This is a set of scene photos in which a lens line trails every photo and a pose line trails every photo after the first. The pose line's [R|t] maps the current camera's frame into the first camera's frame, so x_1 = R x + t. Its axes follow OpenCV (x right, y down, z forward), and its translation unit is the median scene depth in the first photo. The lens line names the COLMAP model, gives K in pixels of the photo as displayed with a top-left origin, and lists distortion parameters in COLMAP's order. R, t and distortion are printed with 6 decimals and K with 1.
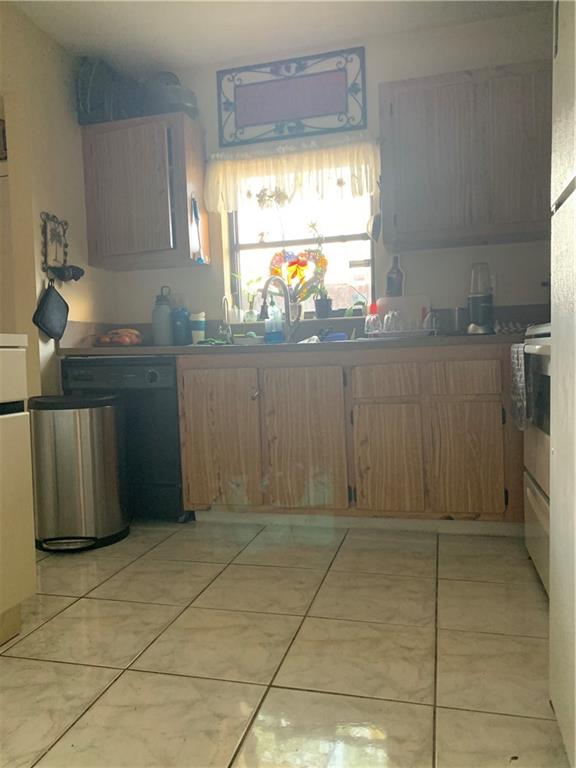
lens RADIAL K [[581.1, 0, 284.8], [0, 581.1, 384.4], [0, 0, 1]] dist [0.032842, -0.053736]
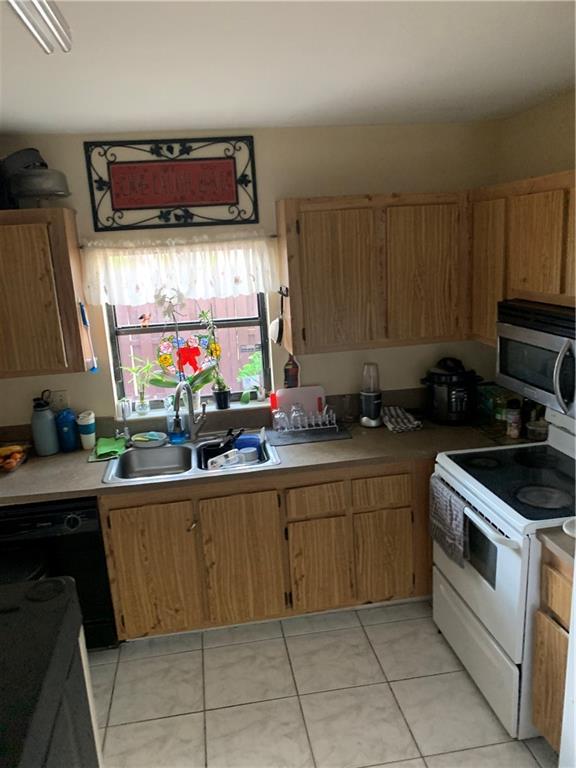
lens RADIAL K [[581.1, 0, 285.7], [0, 581.1, 387.4], [0, 0, 1]] dist [0.032842, -0.053736]
pose [[0.913025, -0.110223, 0.392730, -0.232533], [0.043644, 0.983670, 0.174610, -0.332915], [-0.405563, -0.142282, 0.902926, 0.054781]]
